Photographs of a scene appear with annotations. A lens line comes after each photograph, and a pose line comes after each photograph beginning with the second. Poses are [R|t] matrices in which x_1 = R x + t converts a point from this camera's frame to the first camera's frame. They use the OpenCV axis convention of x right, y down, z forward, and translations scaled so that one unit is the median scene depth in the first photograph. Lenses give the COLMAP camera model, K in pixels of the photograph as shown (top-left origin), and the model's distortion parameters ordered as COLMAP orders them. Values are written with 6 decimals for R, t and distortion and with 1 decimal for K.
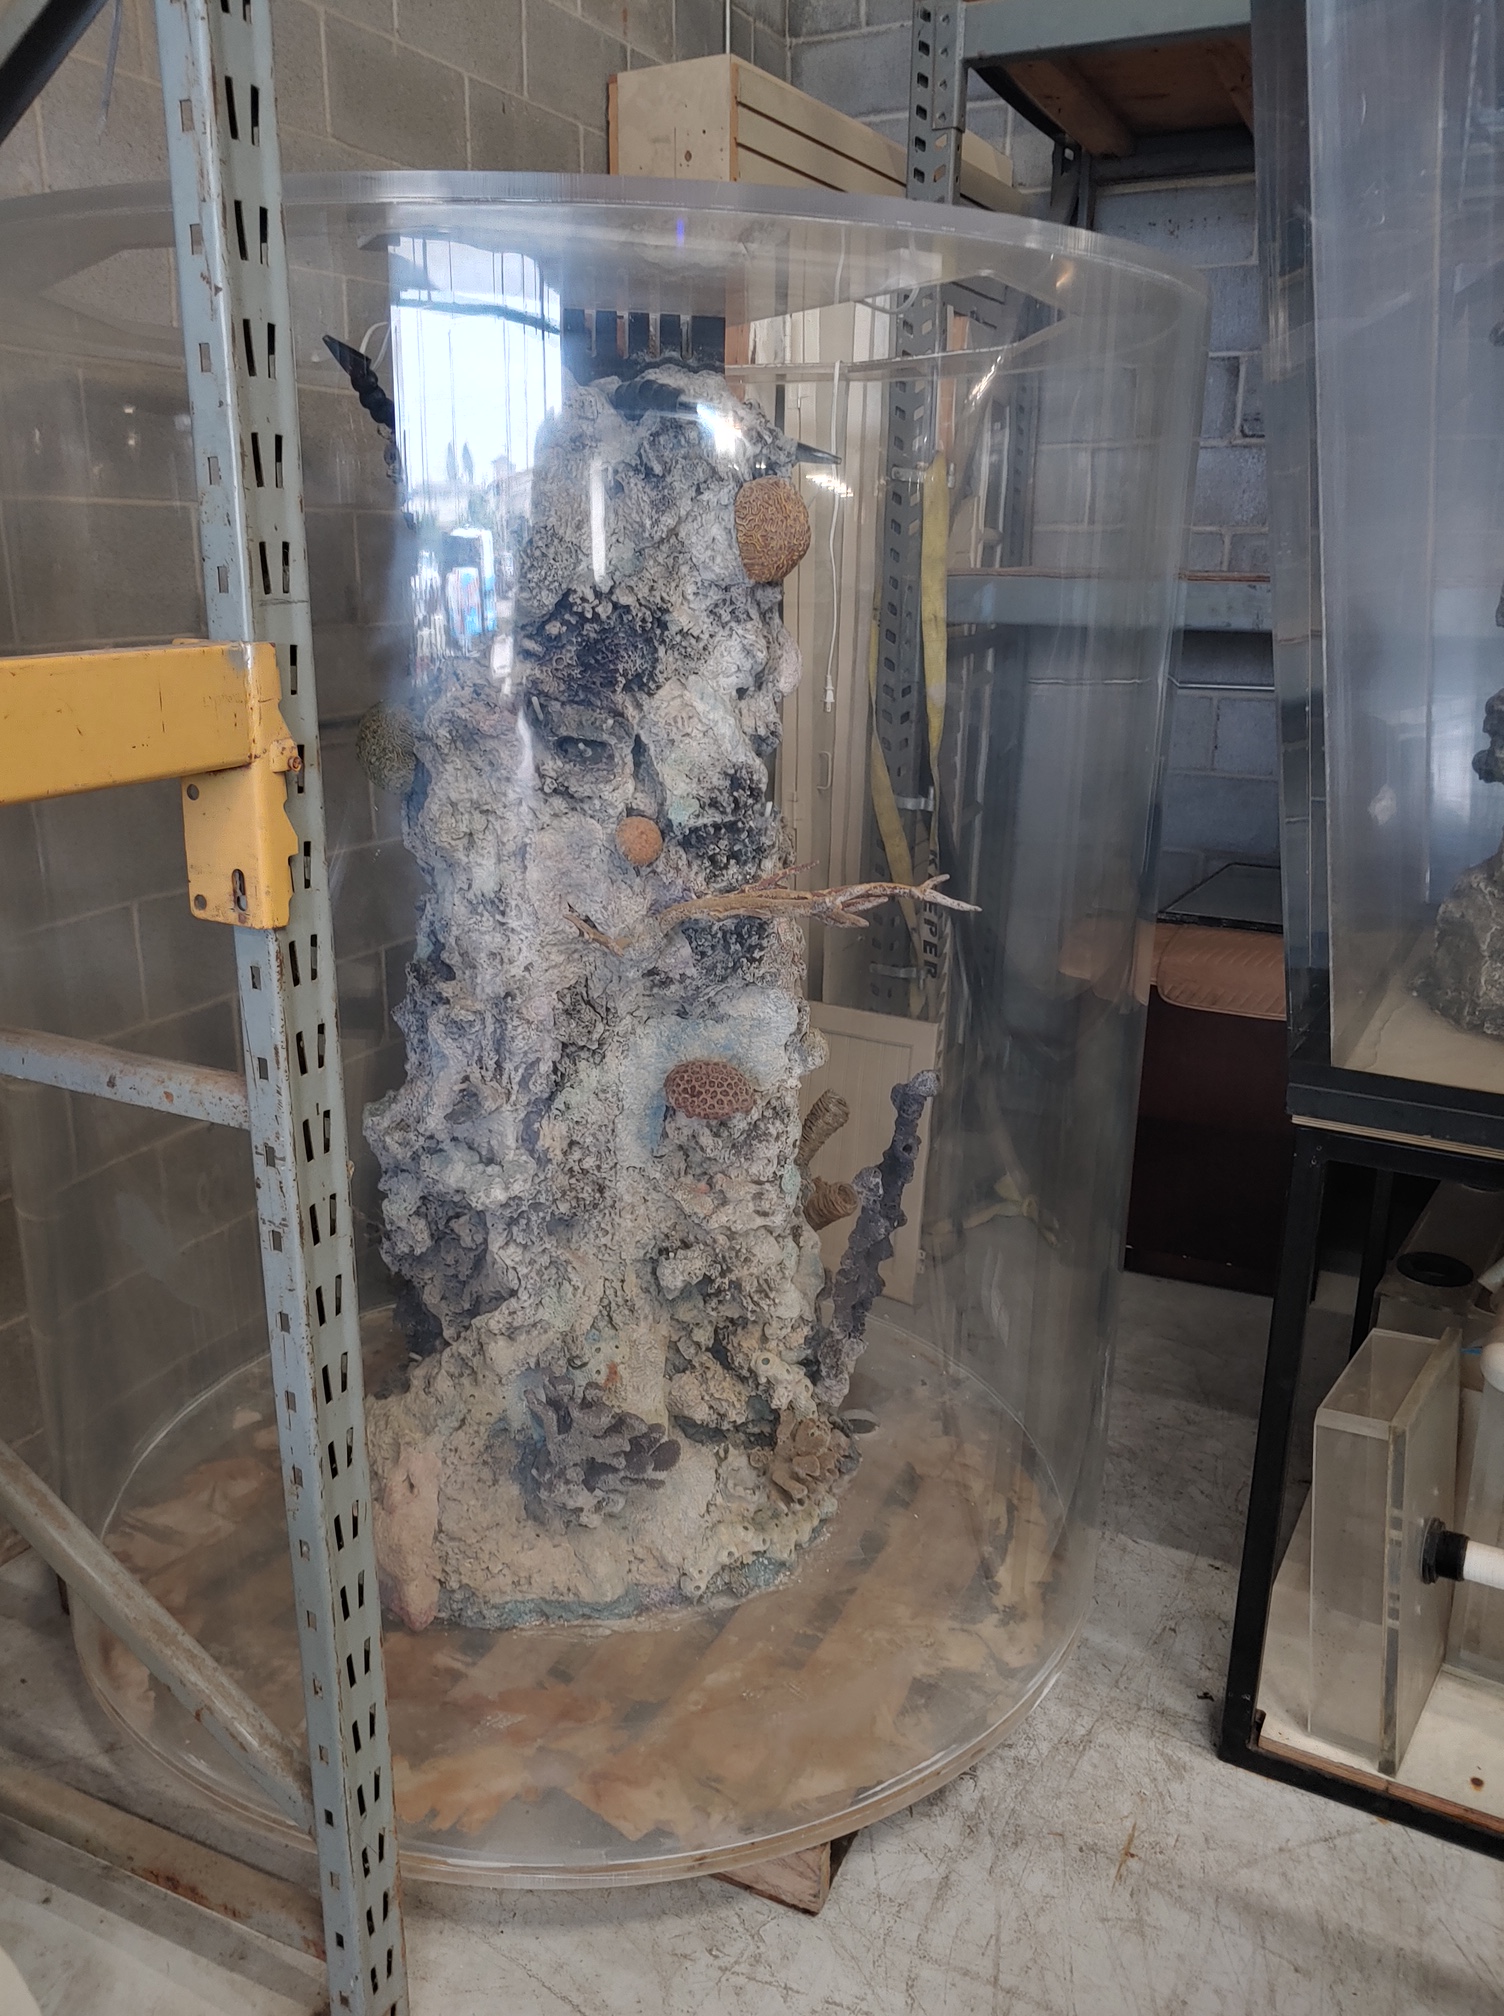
lens RADIAL K [[1546.7, 0, 752.0], [0, 1546.7, 1009.6], [0, 0, 1]] dist [-0.006042, -0.007244]
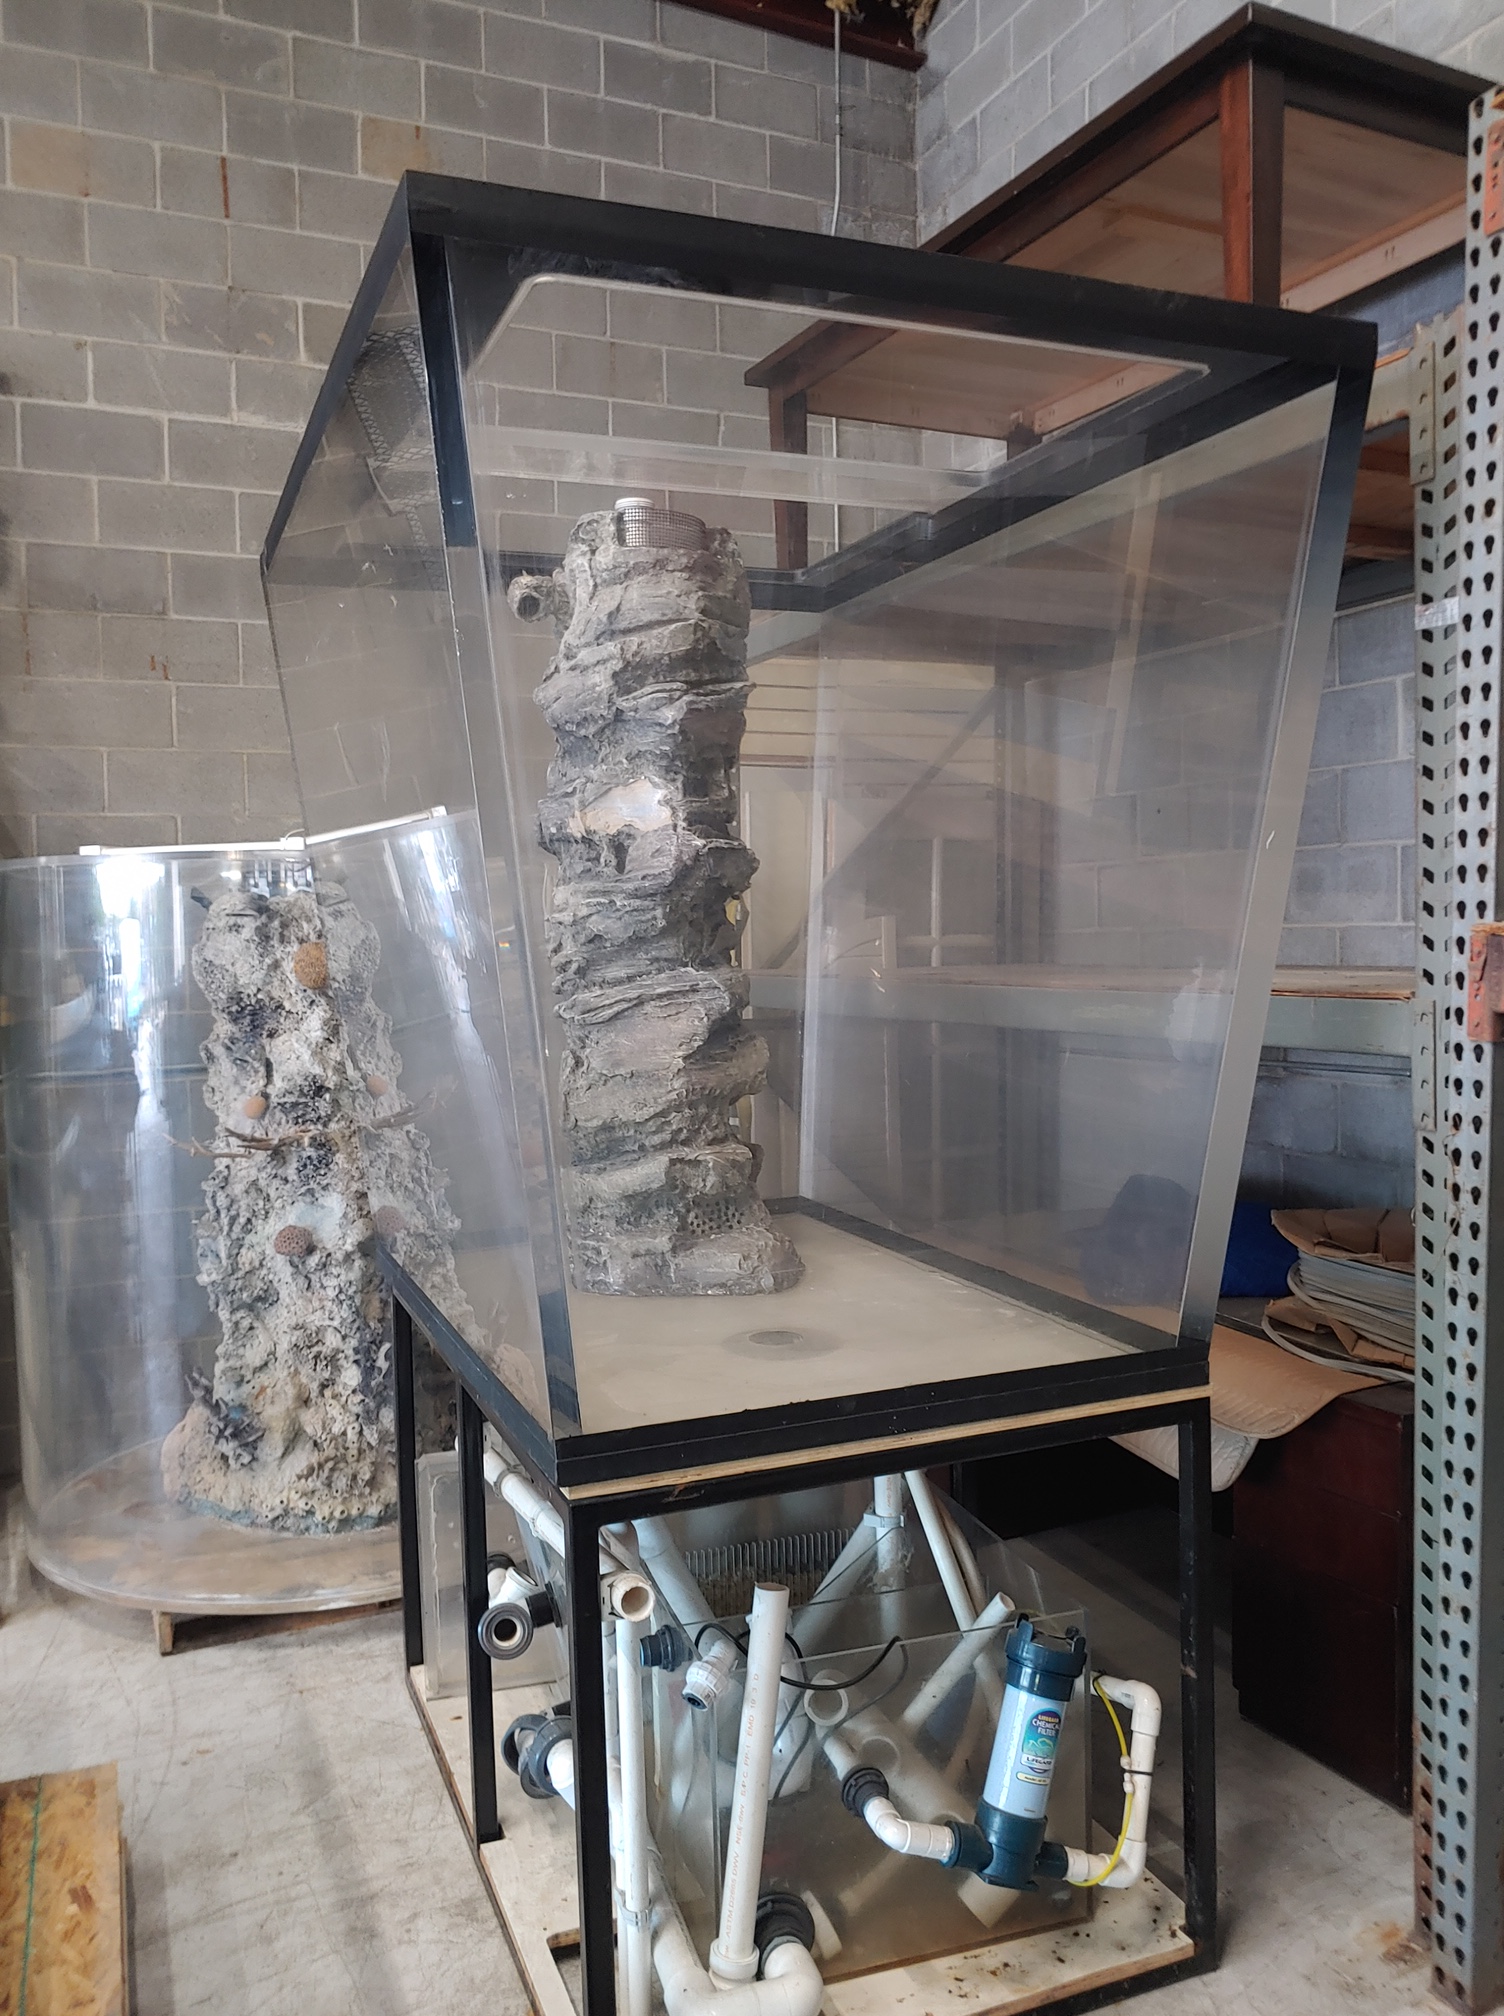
lens RADIAL K [[1546.7, 0, 752.9], [0, 1546.7, 1000.8], [0, 0, 1]] dist [-0.006042, -0.007244]
pose [[0.776059, -0.010373, -0.630576, 1.802823], [-0.153453, 0.966709, -0.204759, 0.077476], [0.611707, 0.255669, 0.748631, -0.192033]]
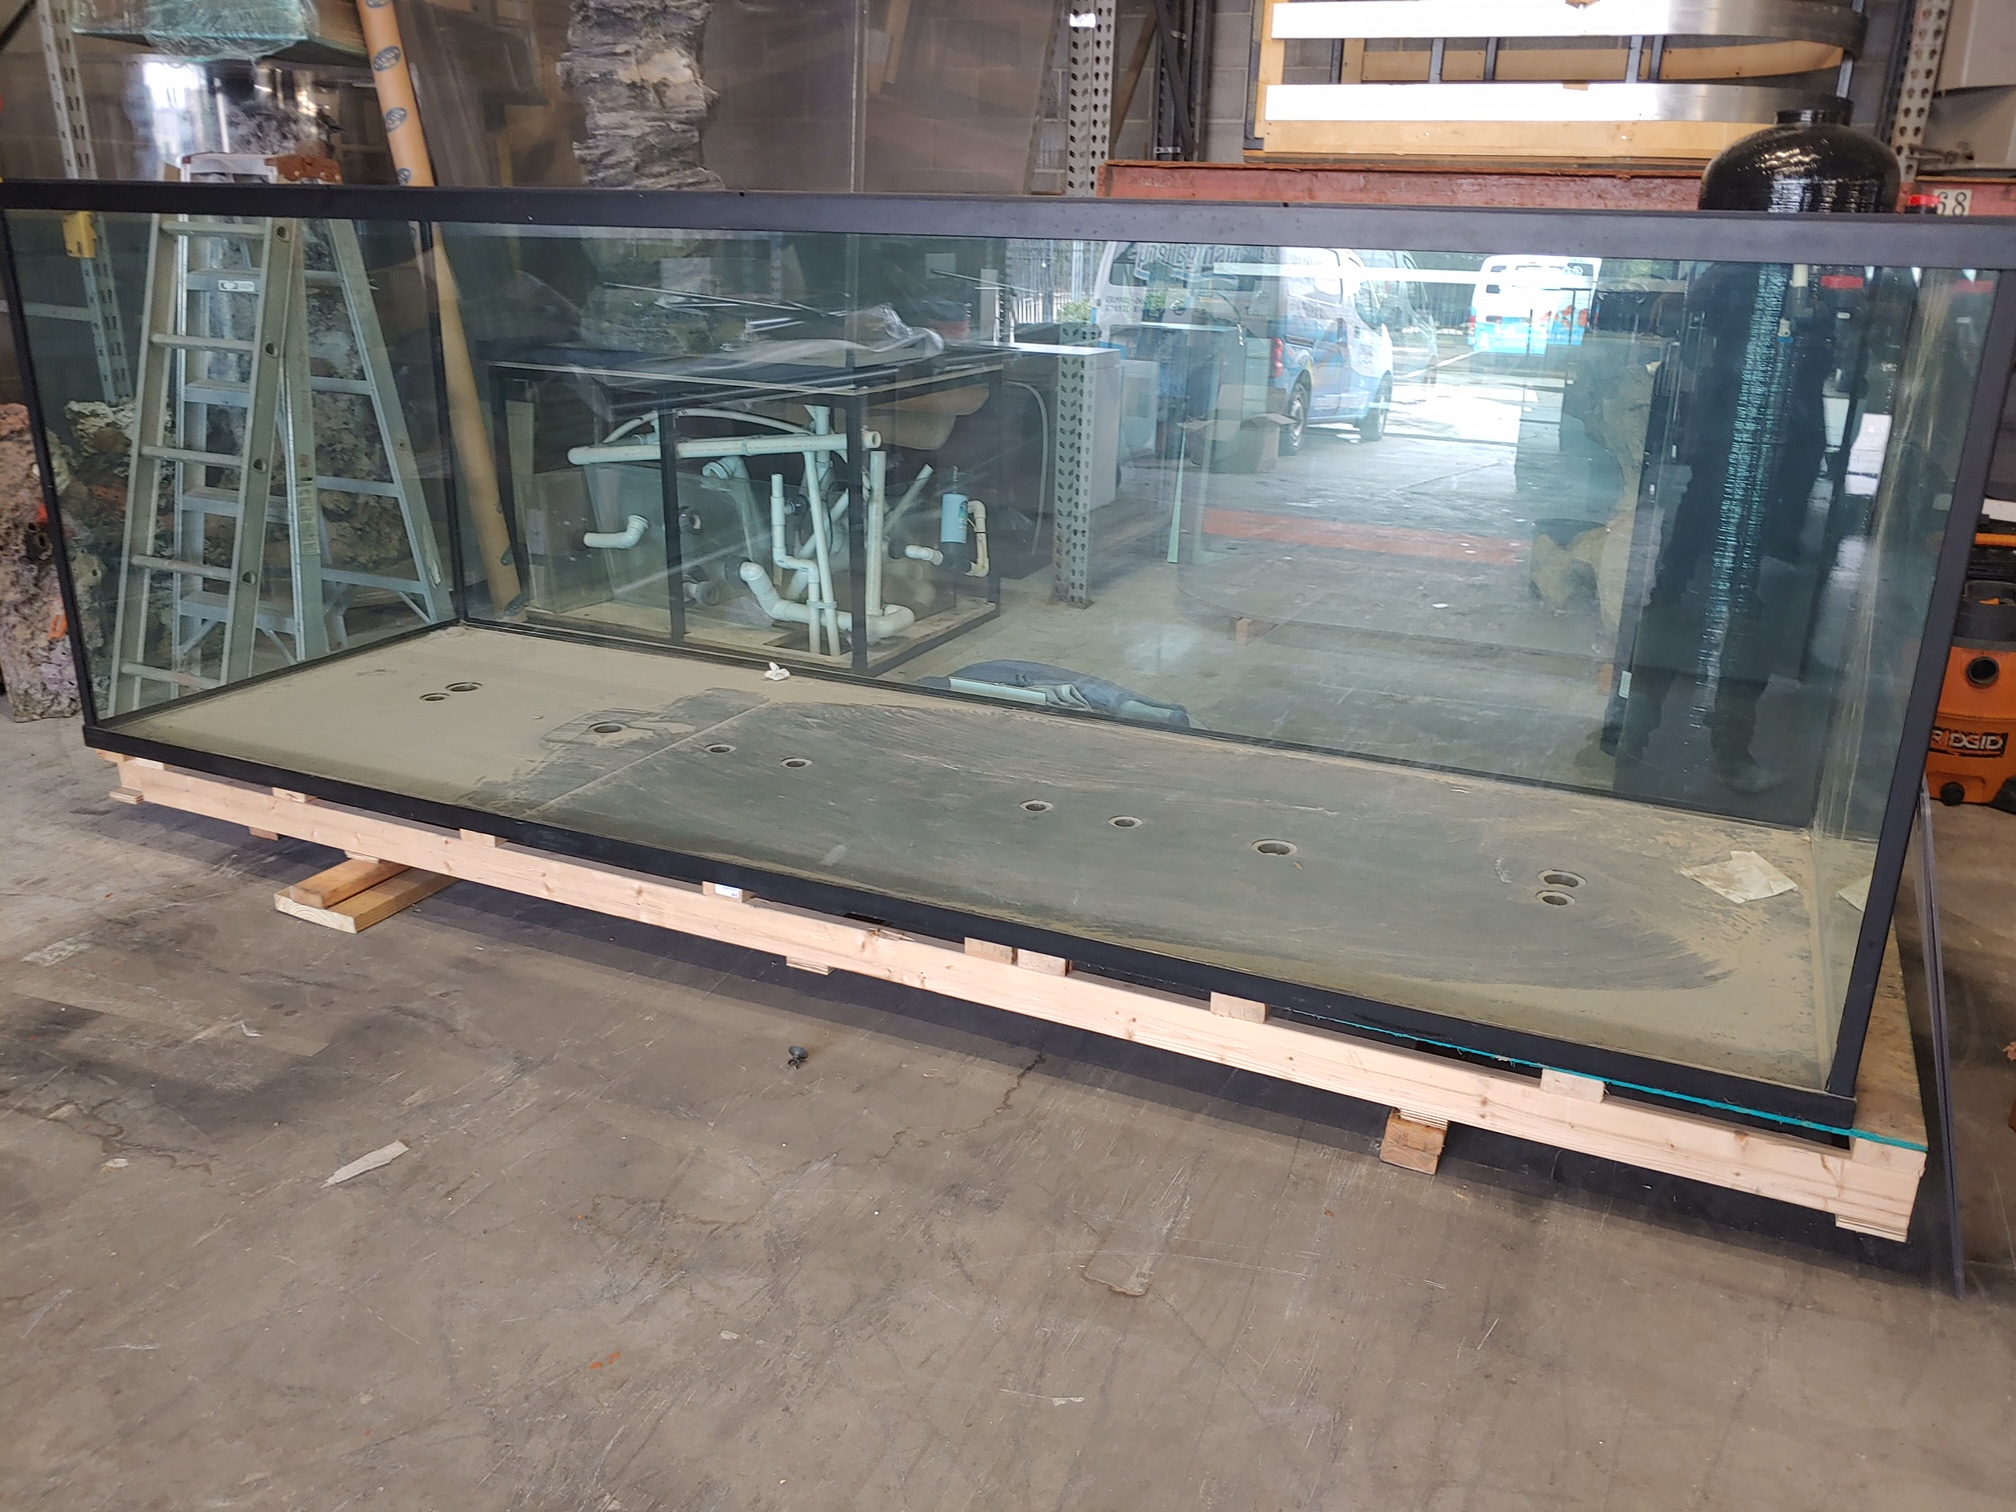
lens RADIAL K [[1546.7, 0, 1009.7], [0, 1546.7, 756.8], [0, 0, 1]] dist [-0.006042, -0.007244]
pose [[0.997612, -0.024324, 0.064646, 1.101353], [0.021646, 0.998891, 0.041810, 0.701354], [-0.065591, -0.040311, 0.997032, -1.954818]]
